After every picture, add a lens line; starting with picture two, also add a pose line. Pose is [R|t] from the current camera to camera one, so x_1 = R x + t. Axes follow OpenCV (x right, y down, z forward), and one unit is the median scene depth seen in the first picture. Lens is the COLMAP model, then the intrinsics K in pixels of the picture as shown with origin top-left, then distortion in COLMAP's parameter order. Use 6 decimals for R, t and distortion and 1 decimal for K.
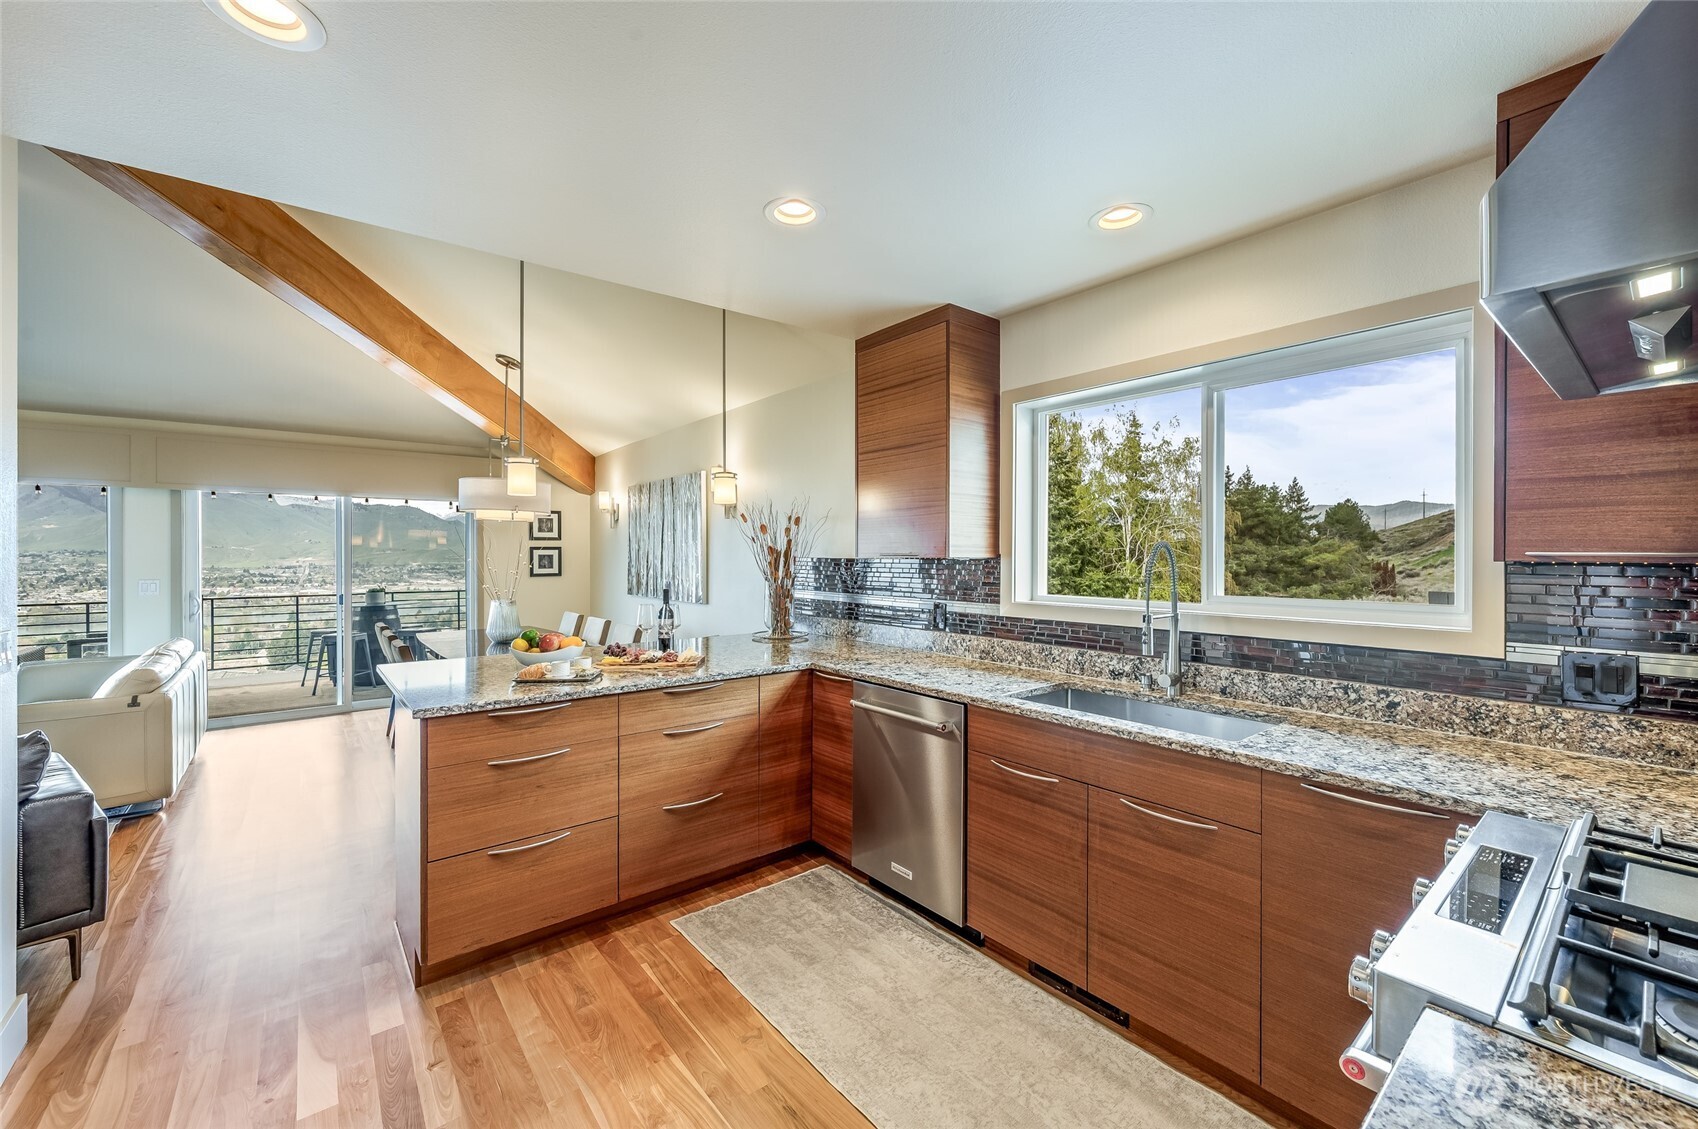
lens RADIAL K [[677.4, 0, 845.2], [0, 677.4, 558.8], [0, 0, 1]] dist [-0.002146, -0.000179]
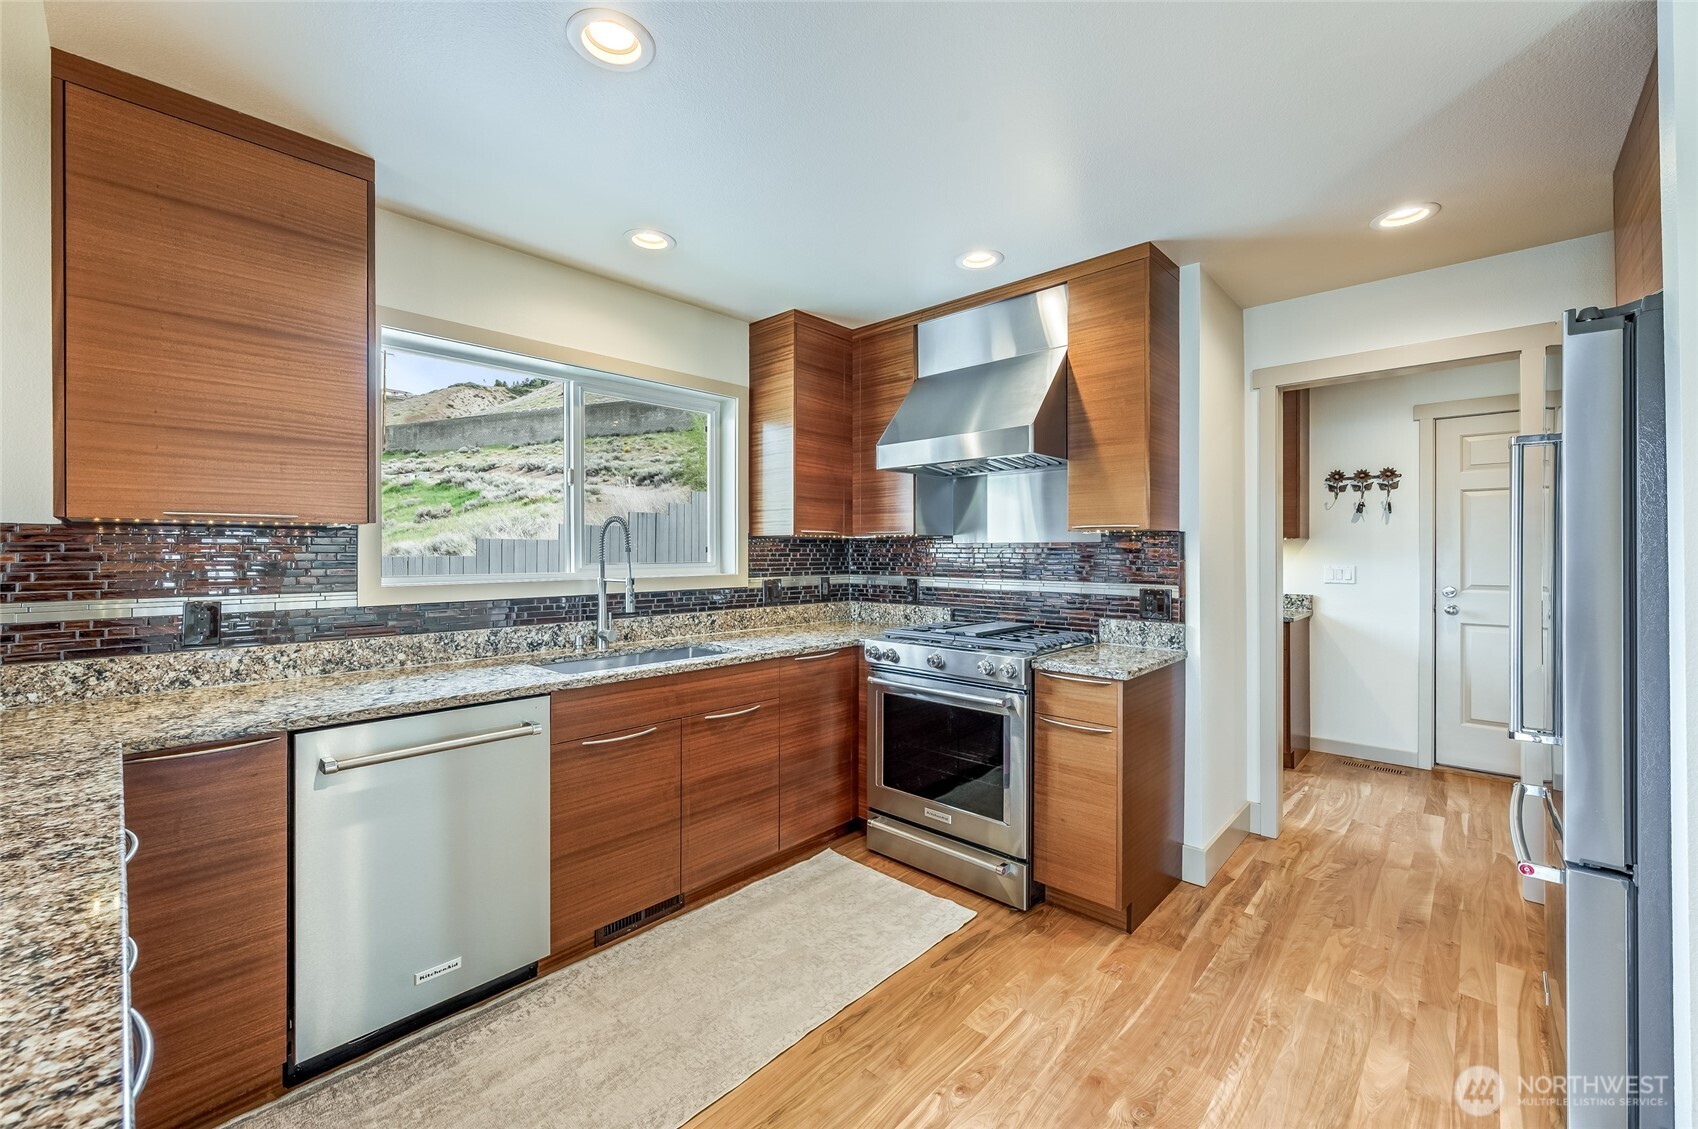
lens RADIAL K [[677.4, 0, 844.6], [0, 677.4, 552.7], [0, 0, 1]] dist [-0.002146, -0.000179]
pose [[-0.140028, -0.003966, 0.990140, -0.773600], [0.006128, 0.999969, 0.004872, 0.034533], [-0.990129, 0.006750, -0.140000, 0.794045]]
